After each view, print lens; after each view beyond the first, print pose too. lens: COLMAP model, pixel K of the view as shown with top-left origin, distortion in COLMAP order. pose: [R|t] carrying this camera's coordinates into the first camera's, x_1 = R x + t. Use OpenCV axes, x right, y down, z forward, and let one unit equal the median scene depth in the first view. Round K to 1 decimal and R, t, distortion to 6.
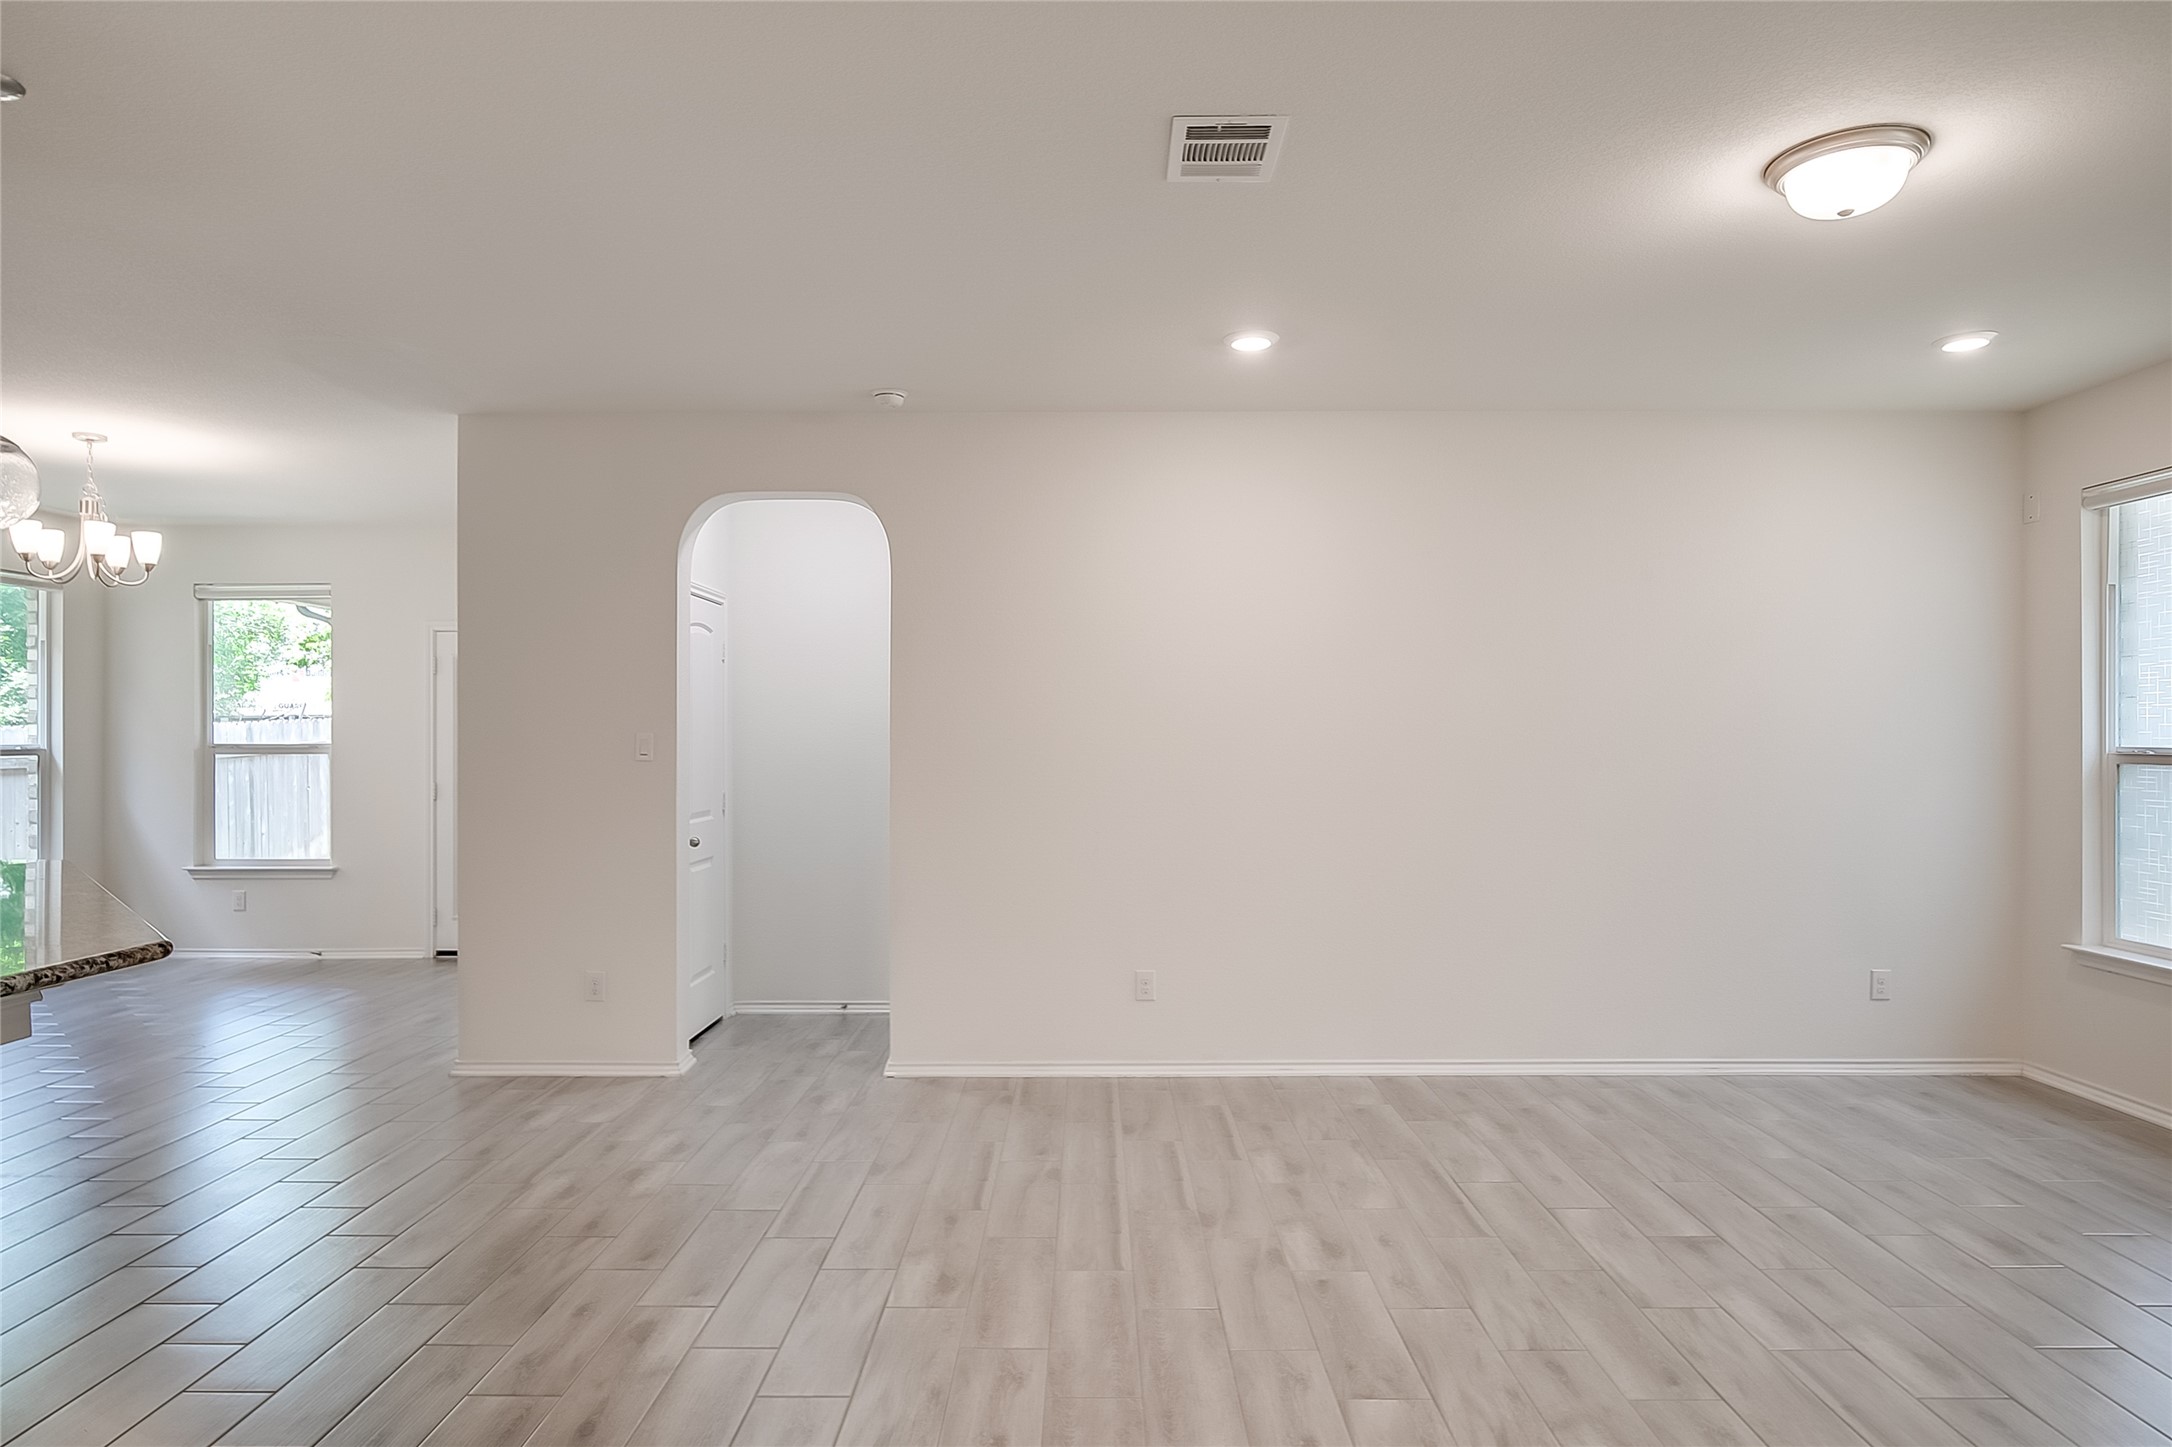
lens RADIAL K [[1212.9, 0, 1086.0], [0, 1212.9, 723.5], [0, 0, 1]] dist [-0.004656, -0.000190]
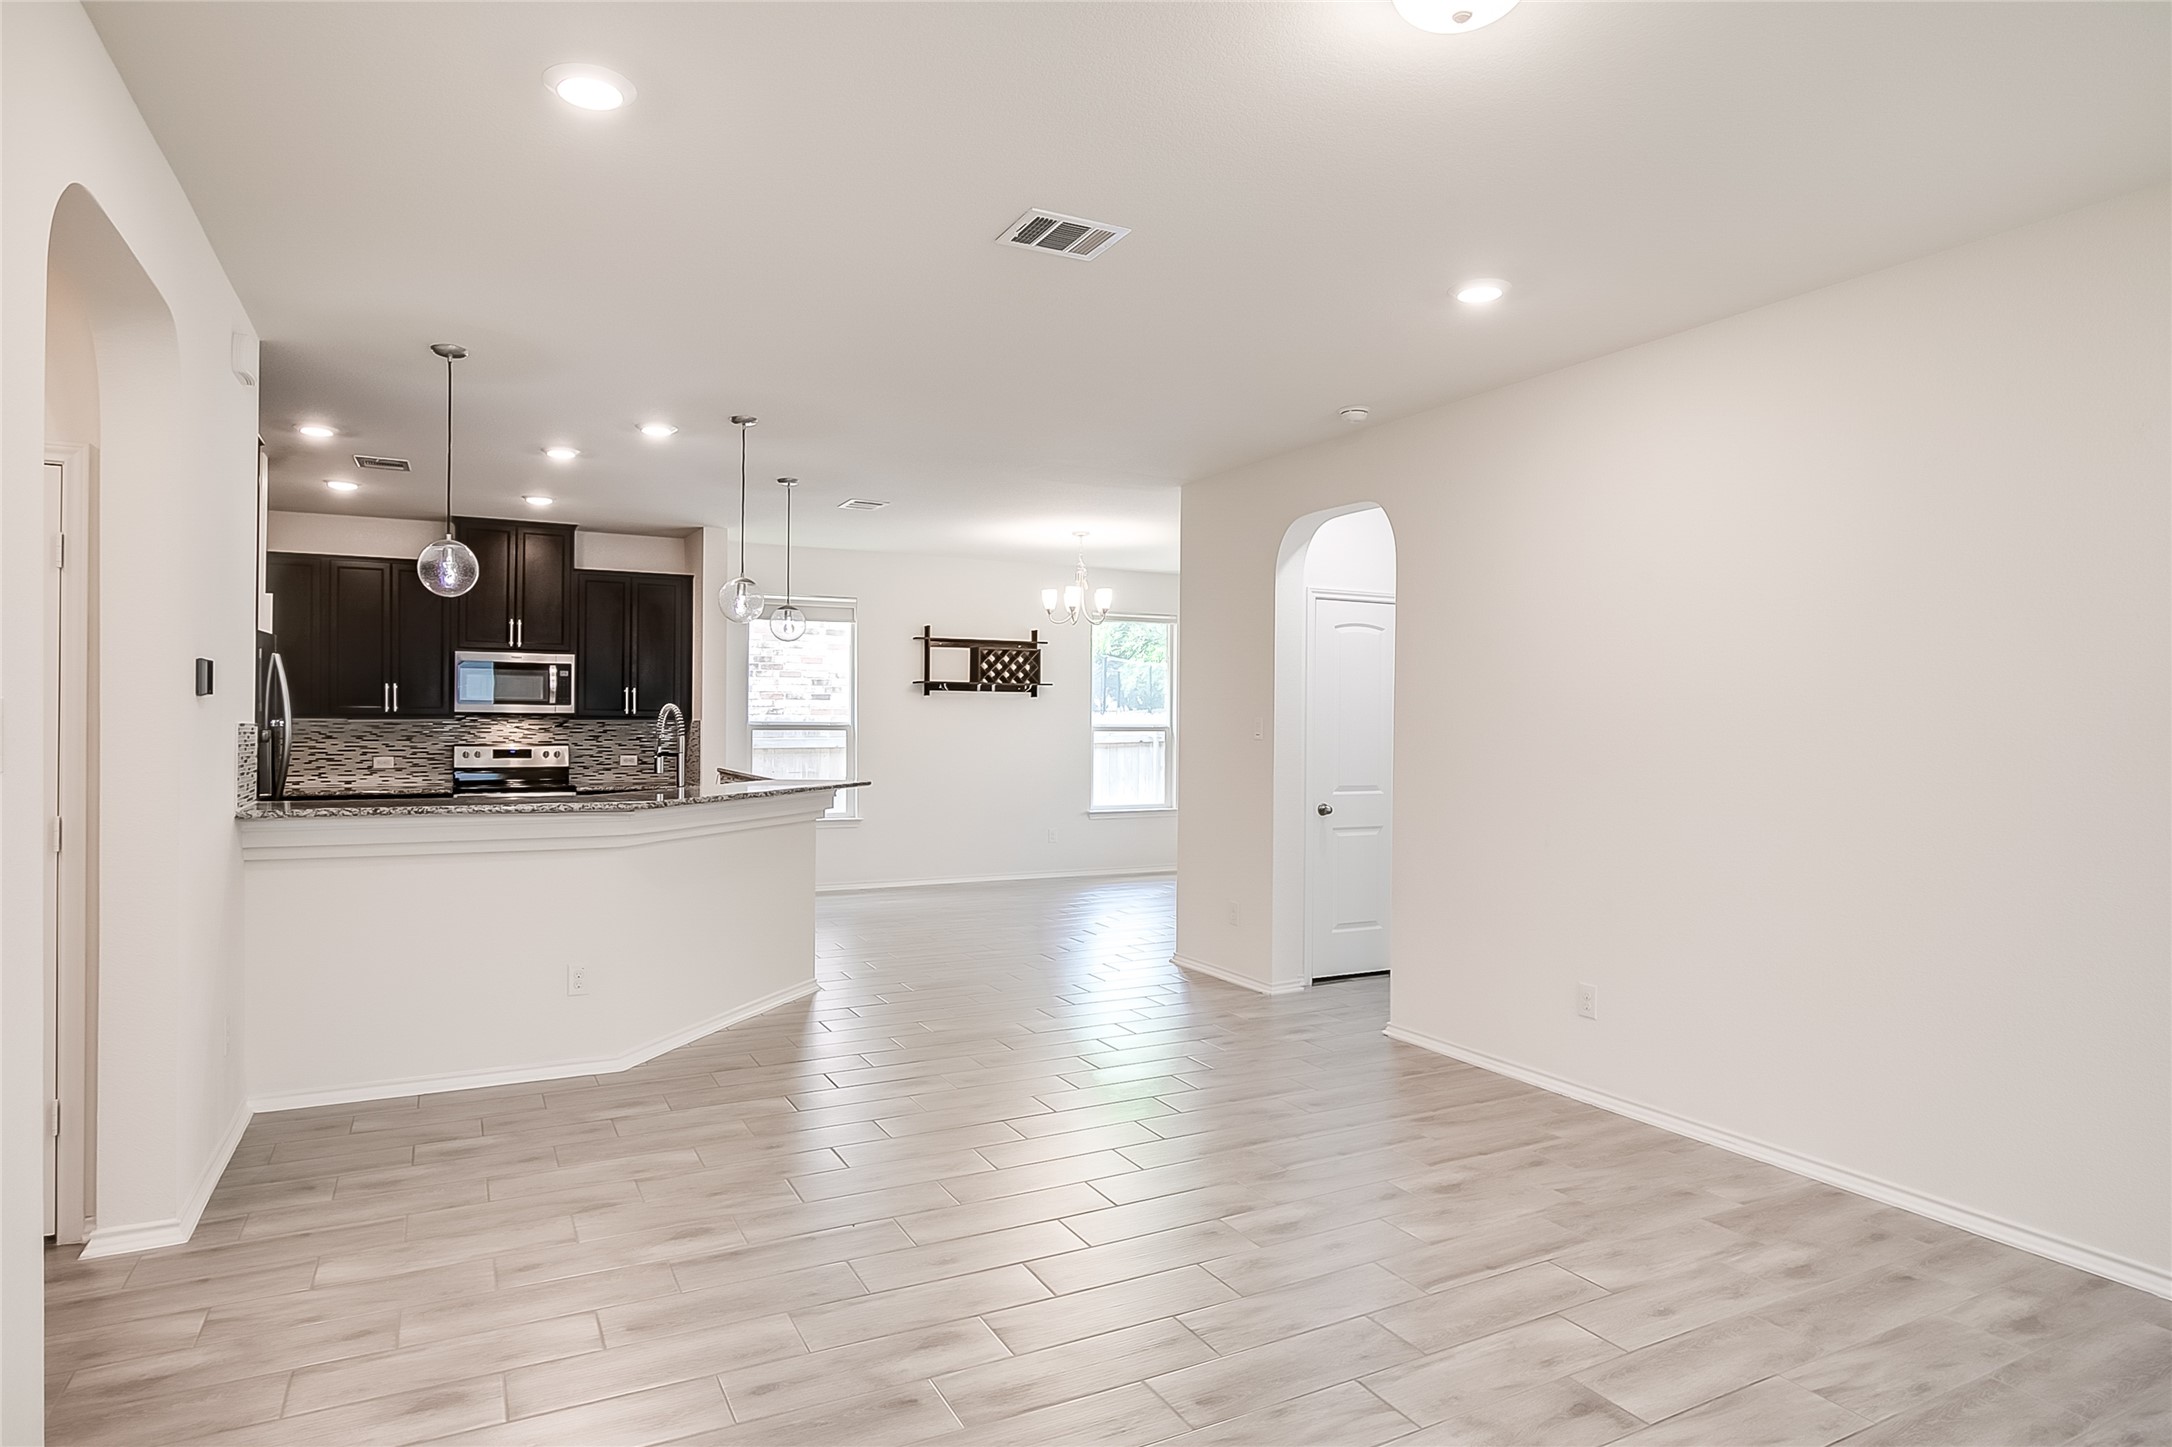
lens RADIAL K [[1212.9, 0, 1086.0], [0, 1212.9, 723.5], [0, 0, 1]] dist [-0.004656, -0.000190]
pose [[0.471073, 0.008571, -0.882053, 0.910609], [-0.001395, 0.999959, 0.008972, 0.003673], [0.882093, -0.002996, 0.471066, 0.340587]]
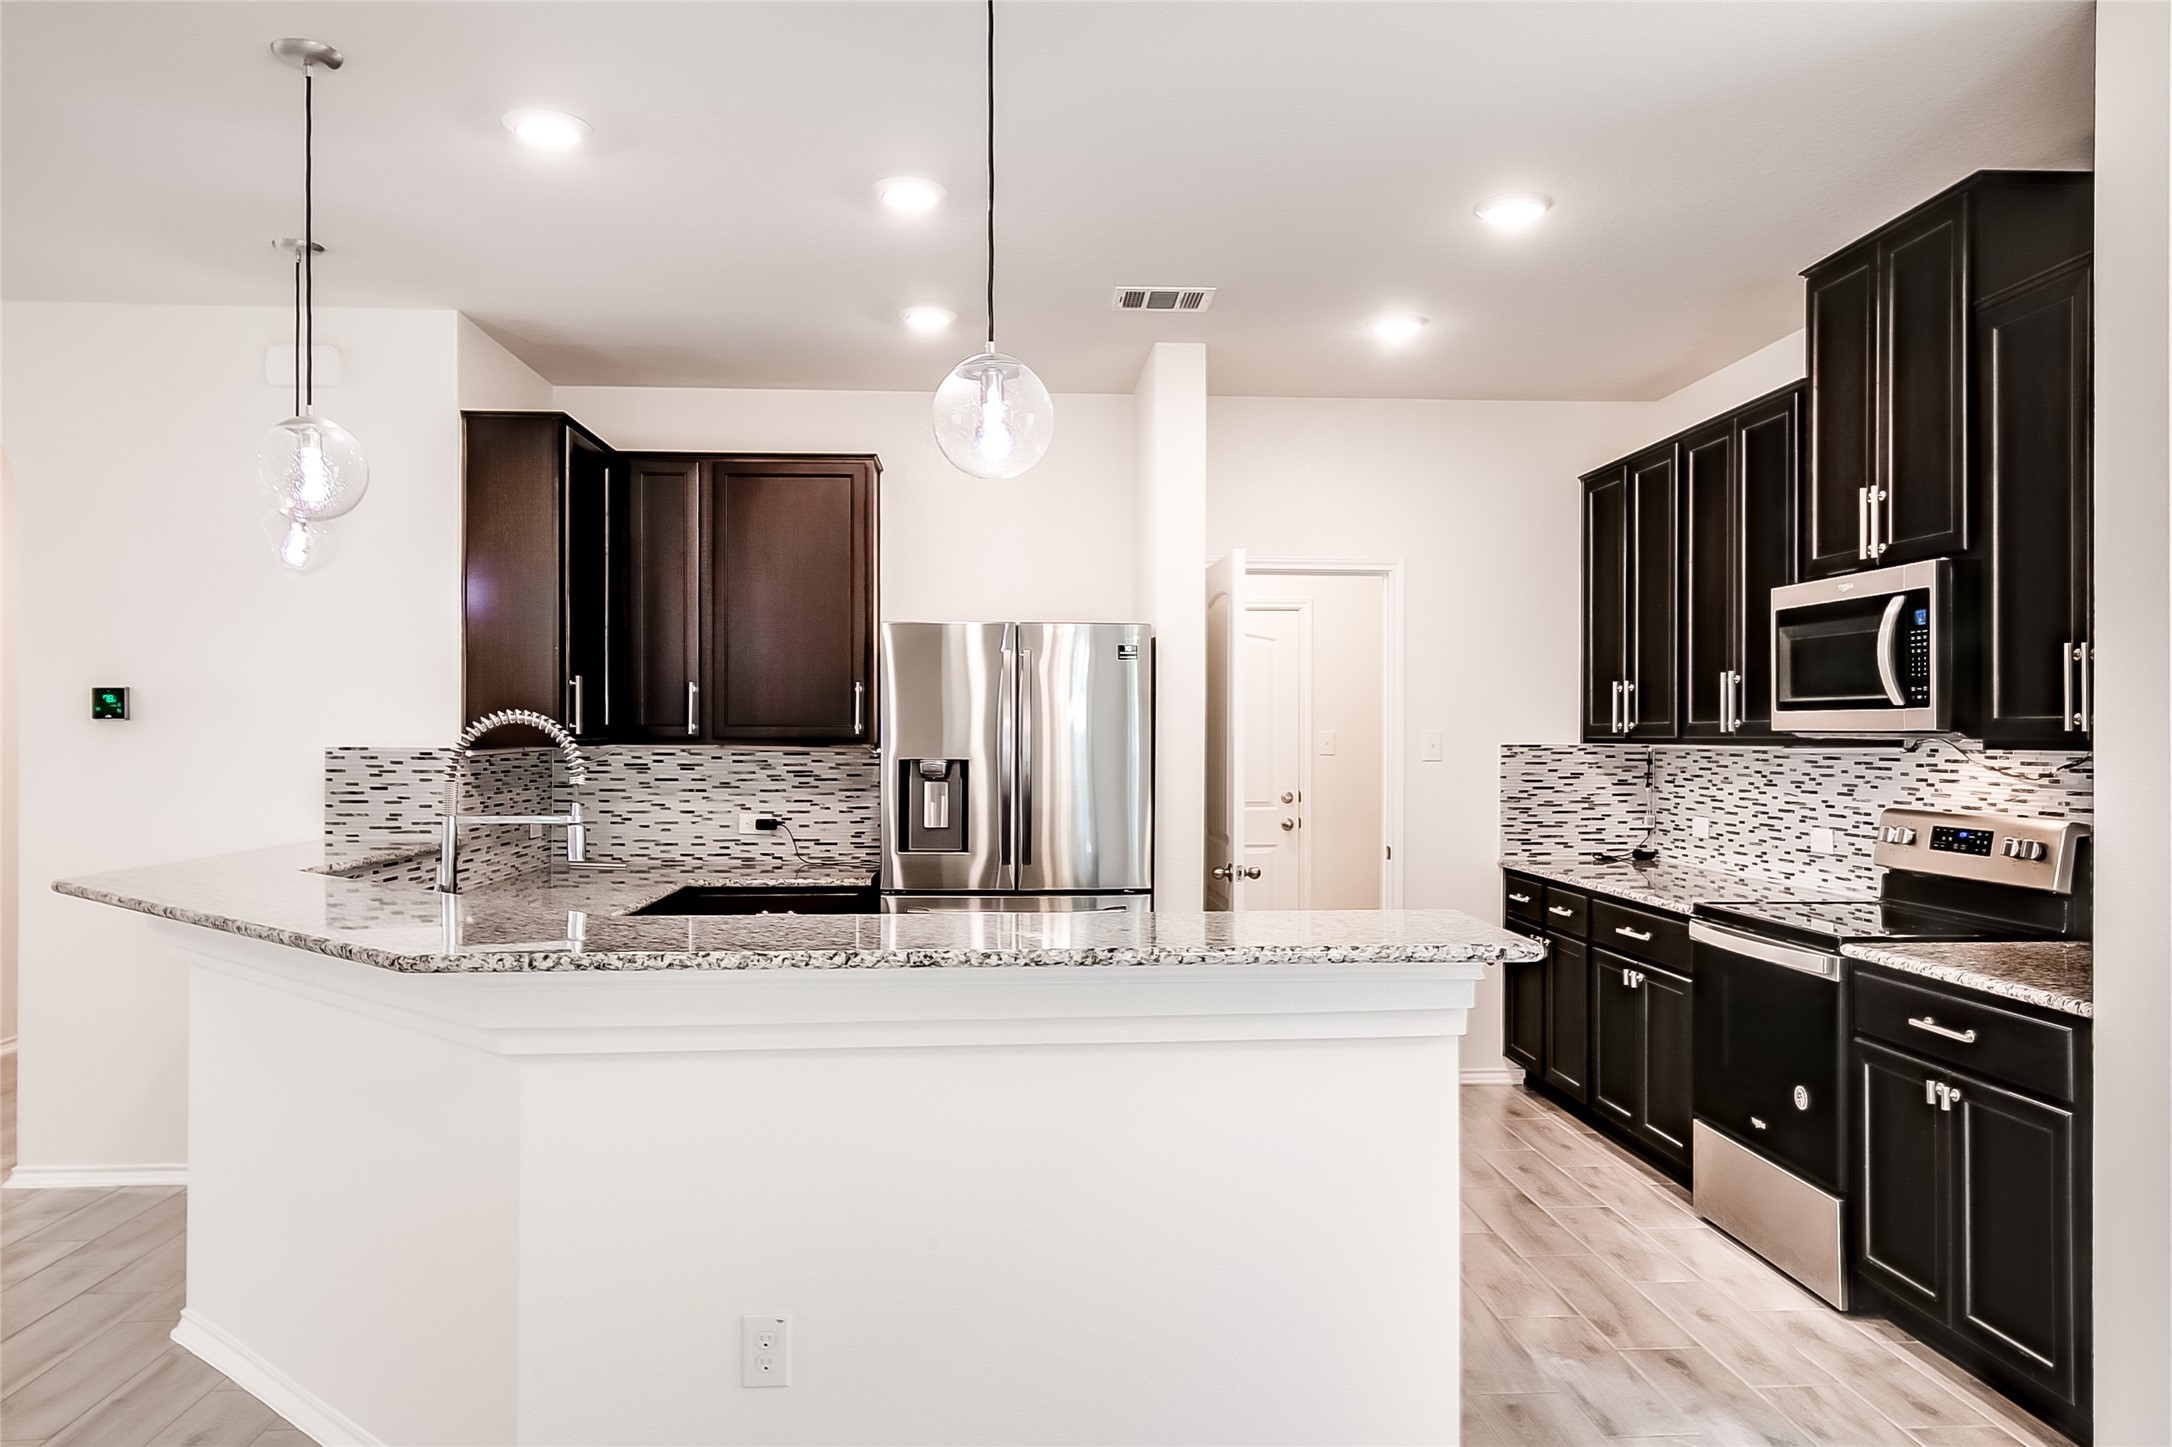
lens RADIAL K [[1502.5, 0, 1091.8], [0, 1502.5, 722.4], [0, 0, 1]] dist [-0.002454, 0.005321]
pose [[-0.997331, 0.001105, -0.072998, -0.975352], [0.002192, 0.999888, -0.014810, 0.013671], [0.072974, -0.014931, -0.997222, 1.510848]]
